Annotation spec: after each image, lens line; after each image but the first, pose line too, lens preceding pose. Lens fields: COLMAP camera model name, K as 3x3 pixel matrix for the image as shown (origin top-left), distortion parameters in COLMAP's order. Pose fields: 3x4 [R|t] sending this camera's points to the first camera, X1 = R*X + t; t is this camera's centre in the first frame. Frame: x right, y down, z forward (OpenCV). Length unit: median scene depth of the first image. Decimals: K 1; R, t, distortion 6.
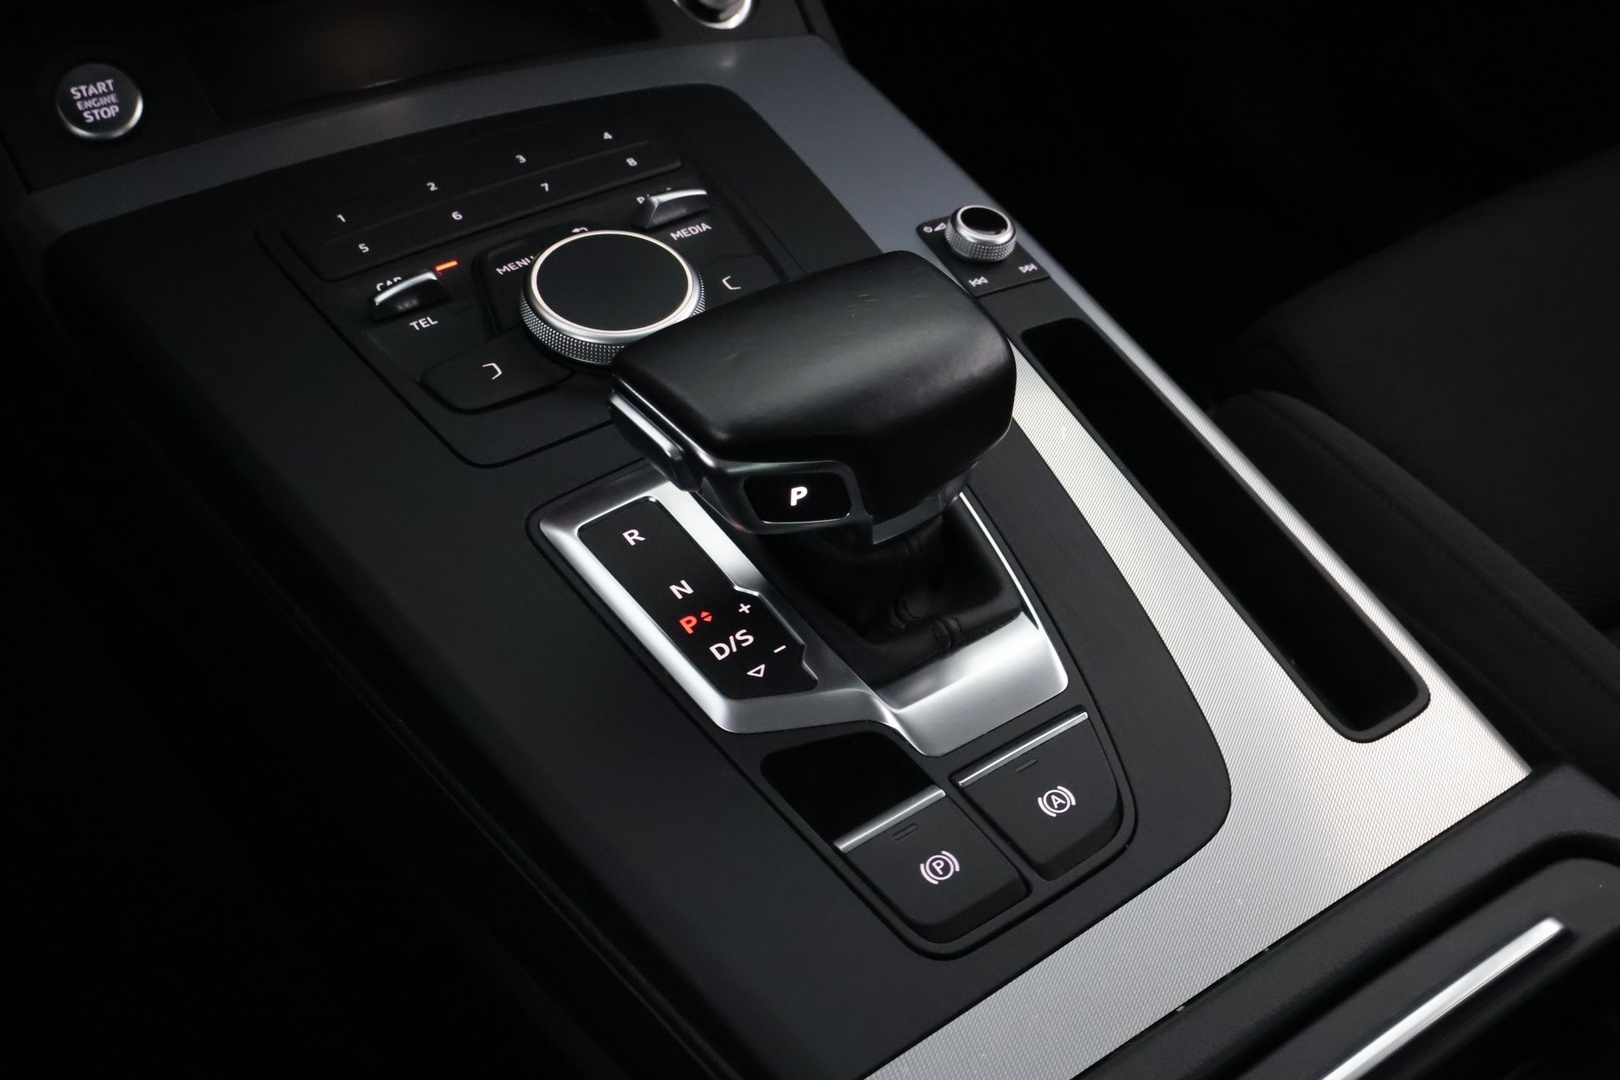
lens RADIAL K [[1861.3, 0, 810.0], [0, 1861.3, 540.0], [0, 0, 1]] dist [0.030147, 0.005478]
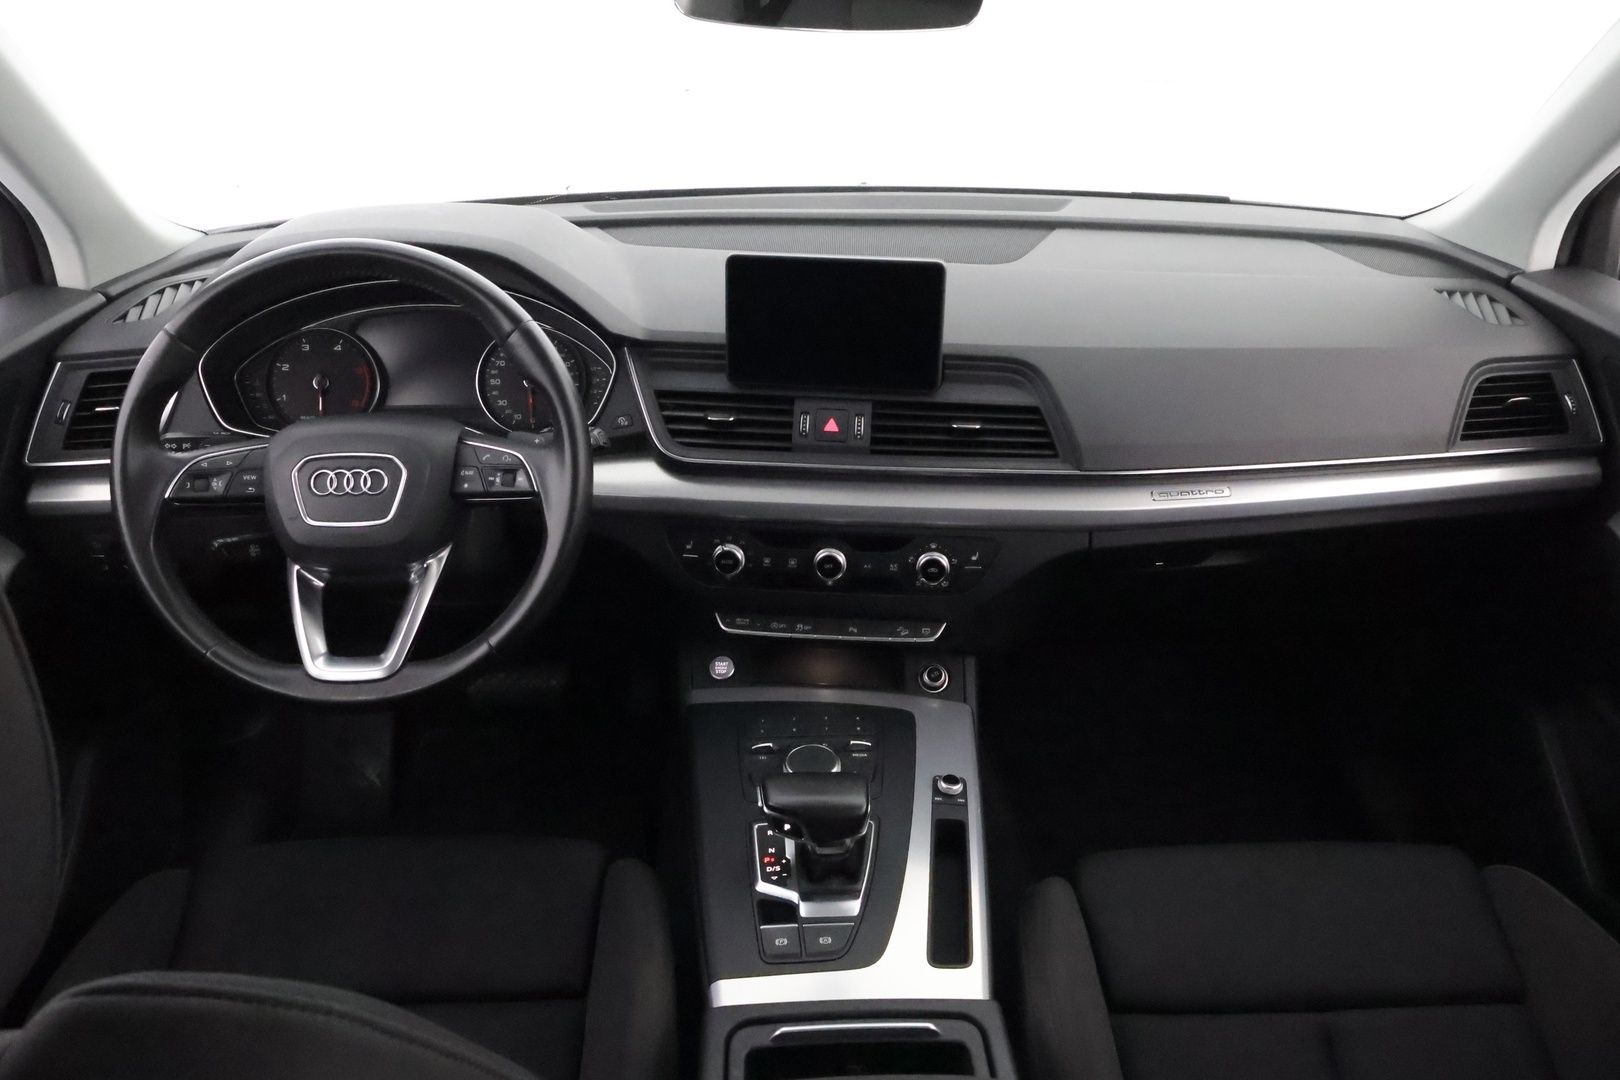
lens RADIAL K [[1356.2, 0, 810.0], [0, 1356.2, 540.0], [0, 0, 1]] dist [-0.001561, -0.003714]
pose [[0.830925, 0.193961, -0.521482, 1.113550], [-0.345160, 0.914813, -0.209719, 0.003377], [0.436381, 0.354255, 0.827088, -1.144856]]
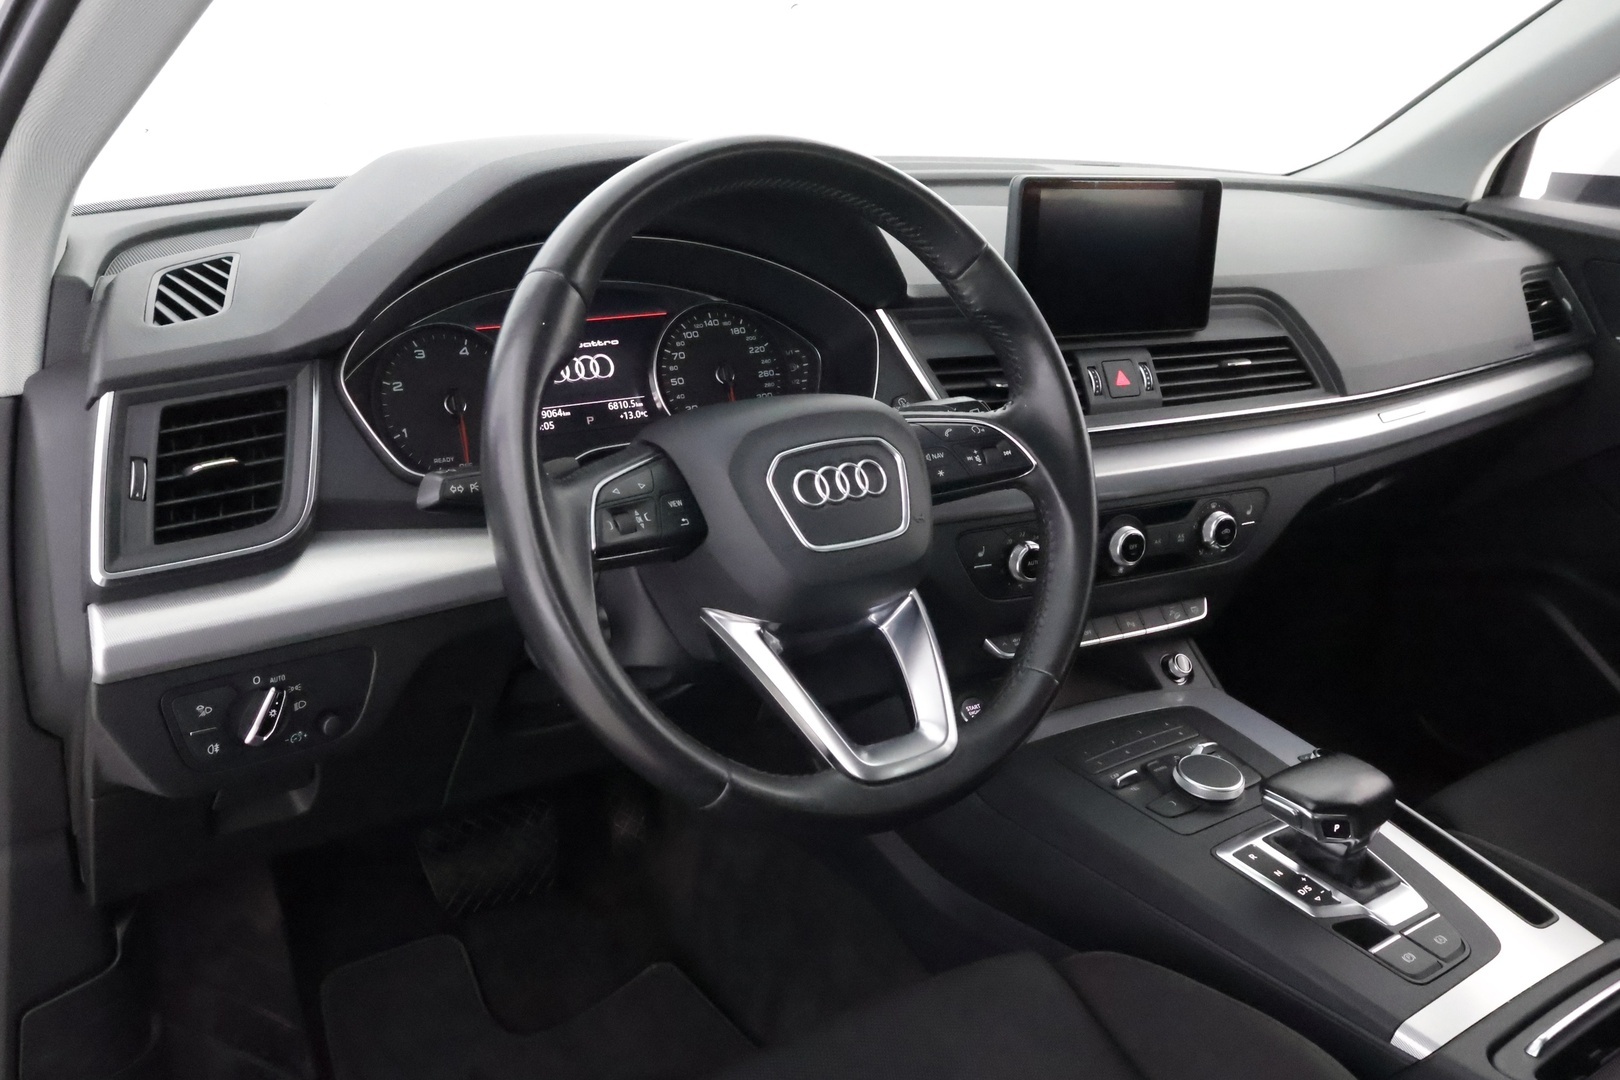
lens RADIAL K [[1437.1, 0, 810.0], [0, 1437.1, 540.0], [0, 0, 1]] dist [0.003580, 0.003313]
pose [[0.999977, -0.004765, 0.004860, -0.738581], [0.006289, 0.919971, -0.391935, 0.386094], [-0.002603, 0.391957, 0.919980, -1.093056]]
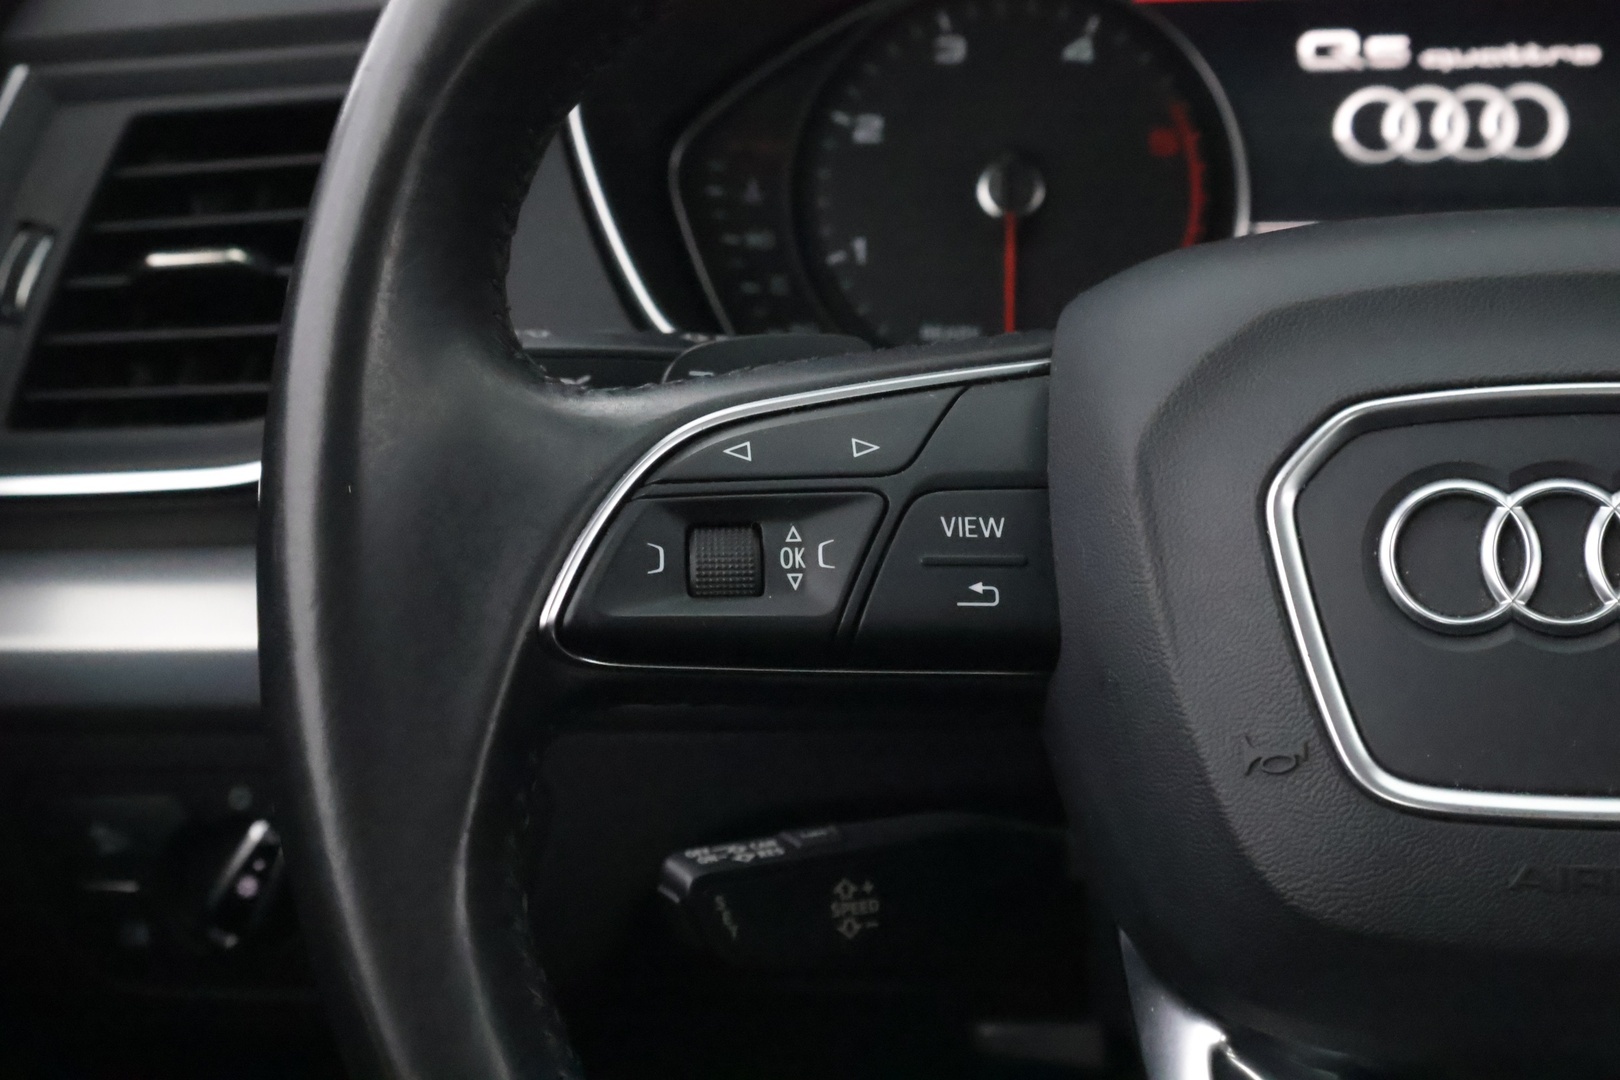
lens RADIAL K [[2630.3, 0, 810.0], [0, 2630.3, 540.0], [0, 0, 1]] dist [0.003753, 0.101413]
pose [[0.710732, 0.153741, -0.686458, -0.360394], [-0.409243, 0.884066, -0.225716, -0.041247], [0.572172, 0.441351, 0.691251, -0.289285]]
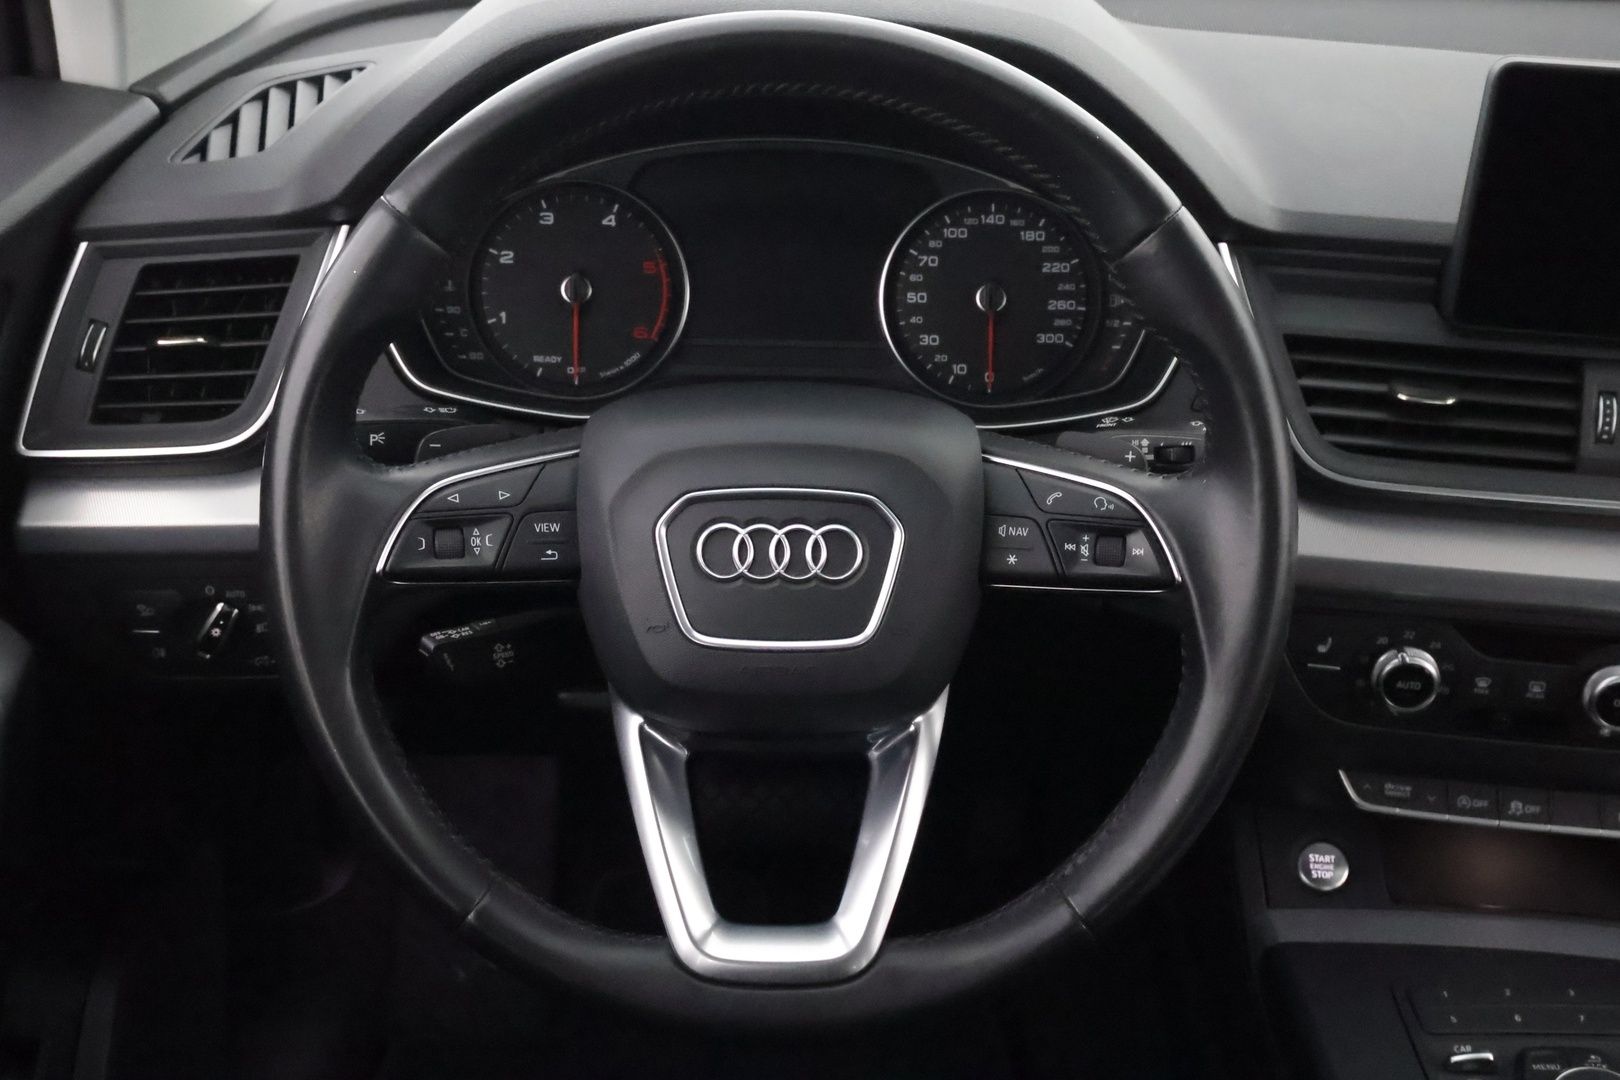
lens RADIAL K [[1880.7, 0, 810.0], [0, 1880.7, 540.0], [0, 0, 1]] dist [0.003764, 0.017130]
pose [[0.816362, 0.254680, -0.518355, 0.051509], [-0.377333, 0.914677, -0.144863, -0.101553], [0.437234, 0.313853, 0.842806, -0.848674]]
